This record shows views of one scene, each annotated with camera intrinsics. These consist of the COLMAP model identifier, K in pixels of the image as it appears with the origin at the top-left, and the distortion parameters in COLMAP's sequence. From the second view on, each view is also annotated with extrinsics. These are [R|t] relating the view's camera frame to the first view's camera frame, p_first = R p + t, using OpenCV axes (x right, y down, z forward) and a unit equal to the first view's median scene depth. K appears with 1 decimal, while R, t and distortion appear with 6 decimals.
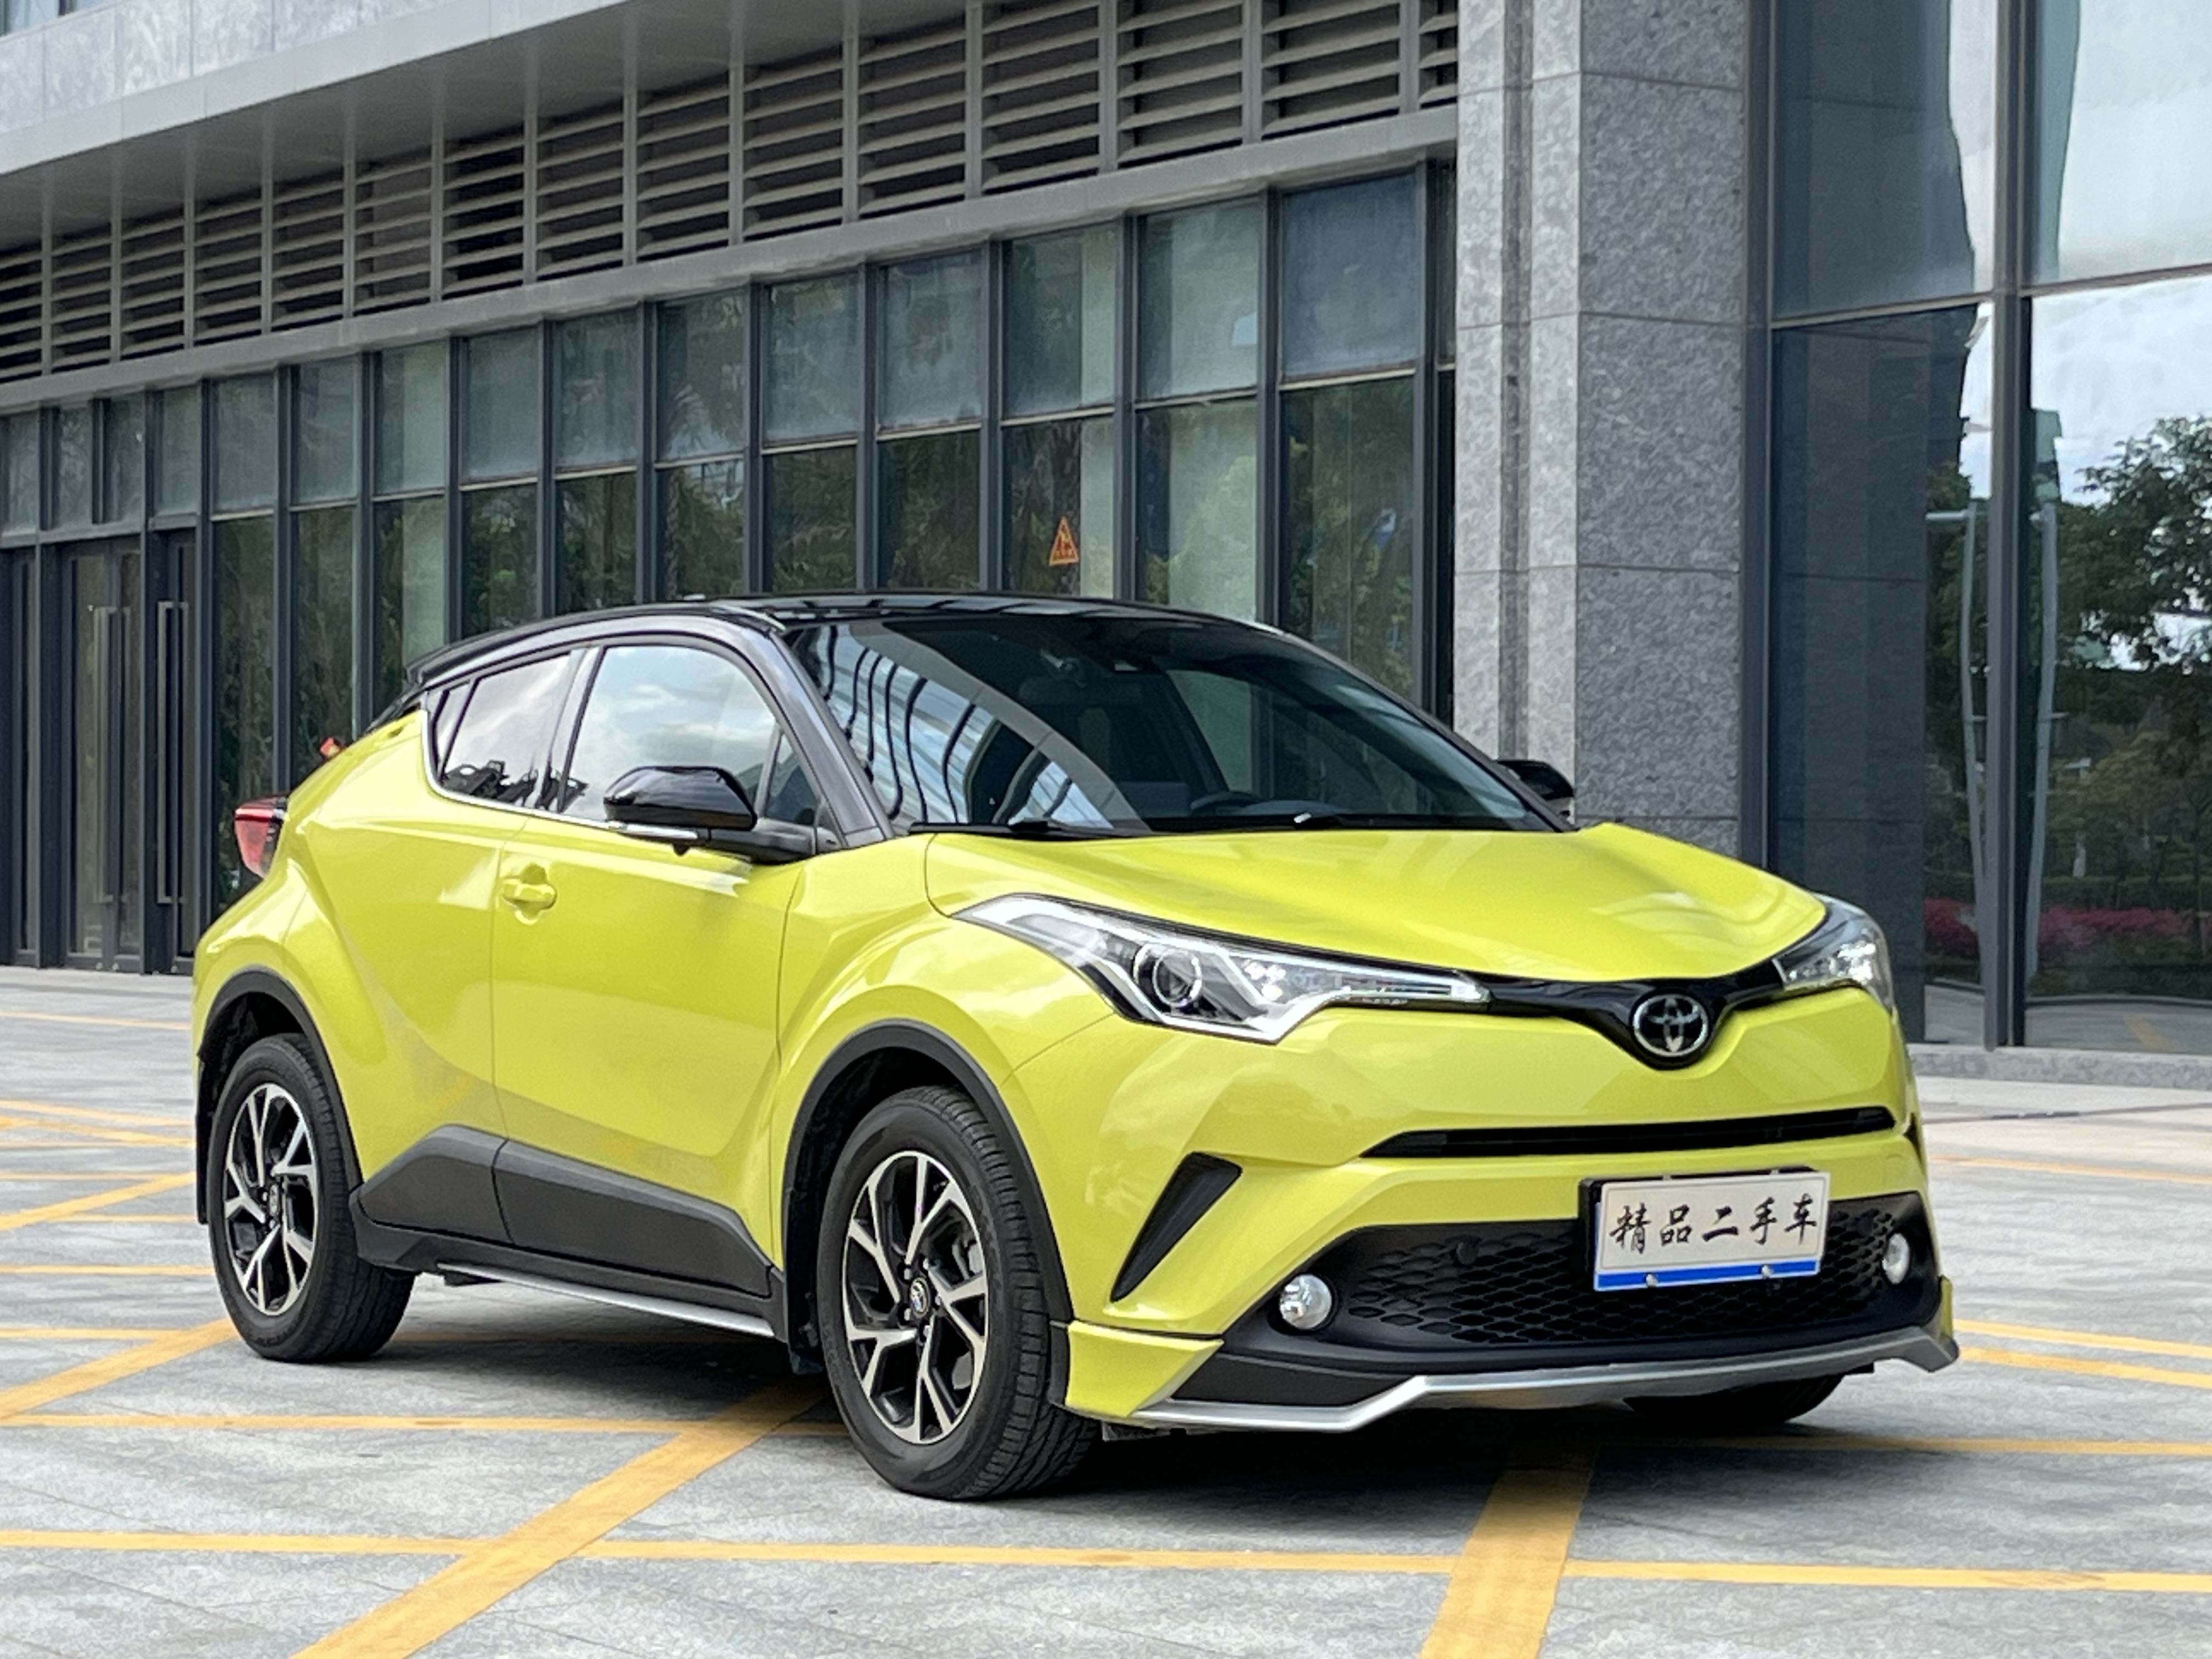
lens RADIAL K [[5358.7, 0, 1106.0], [0, 5358.7, 829.5], [0, 0, 1]] dist [0.064080, -0.168837]
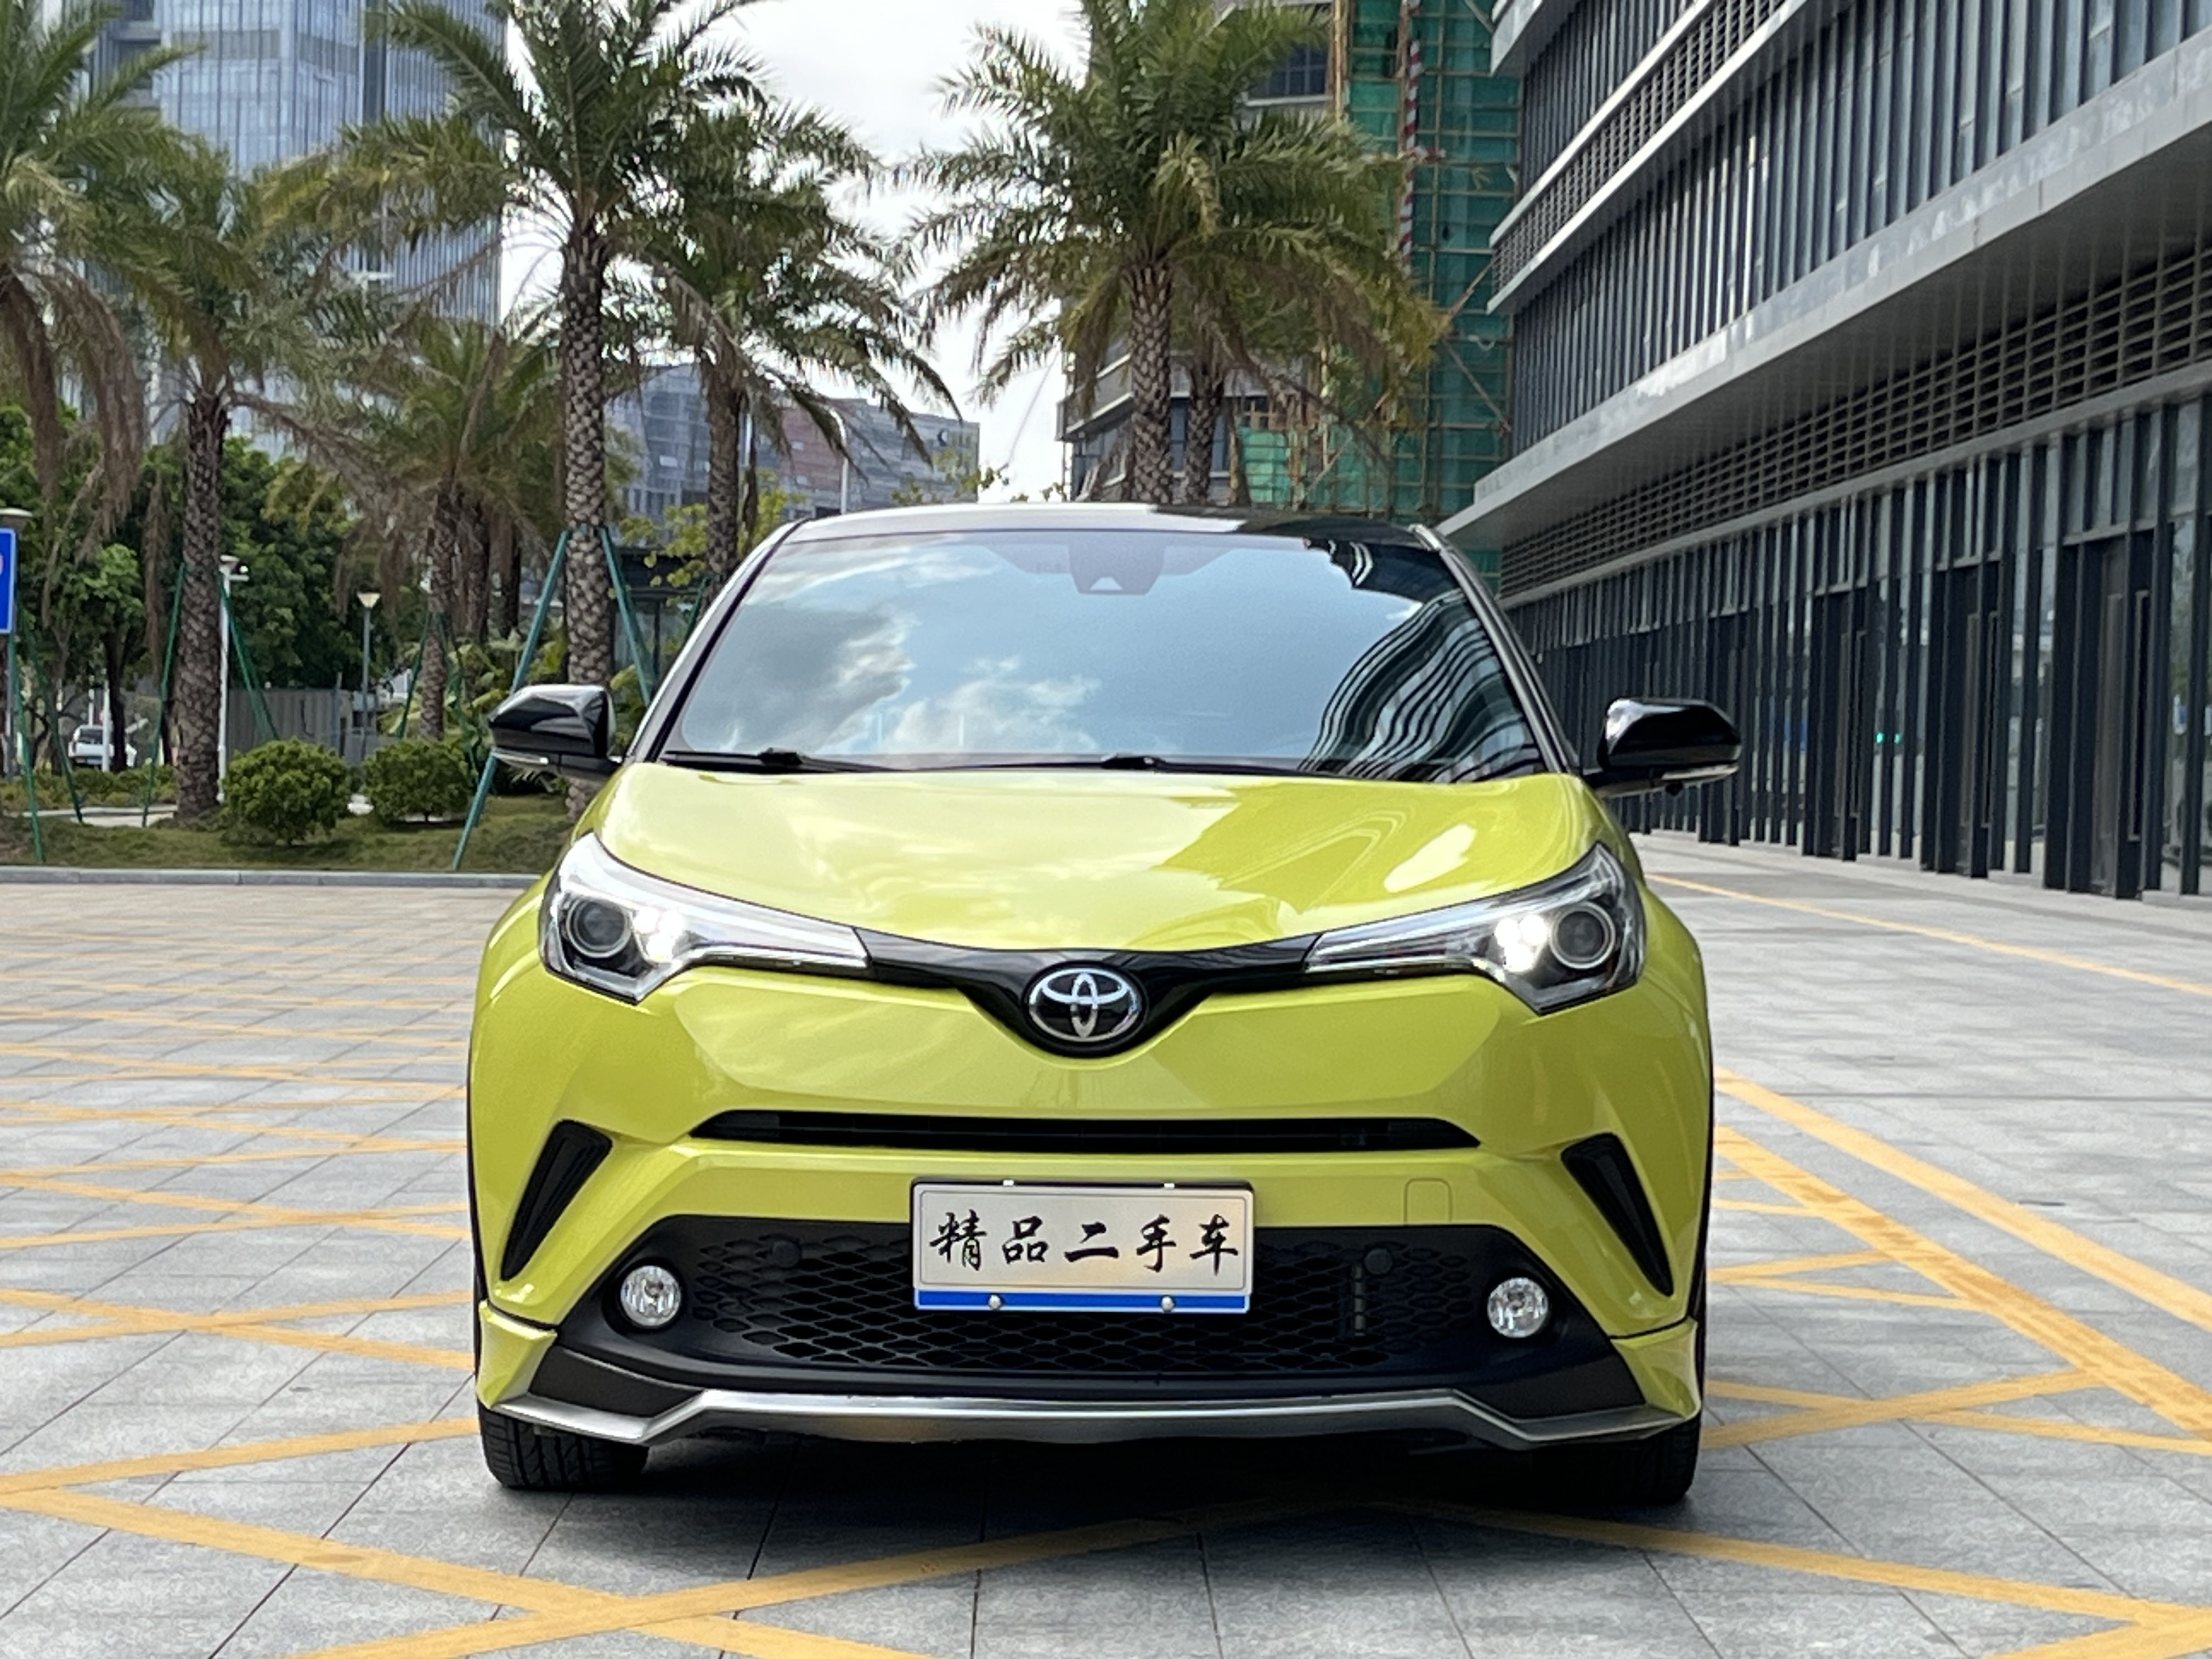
lens RADIAL K [[5358.7, 0, 1106.0], [0, 5358.7, 829.5], [0, 0, 1]] dist [0.064080, -0.168837]
pose [[0.839305, 0.029971, -0.542834, 0.571684], [-0.025431, 0.999551, 0.015866, -0.004723], [0.543065, 0.000489, 0.839690, 0.294701]]
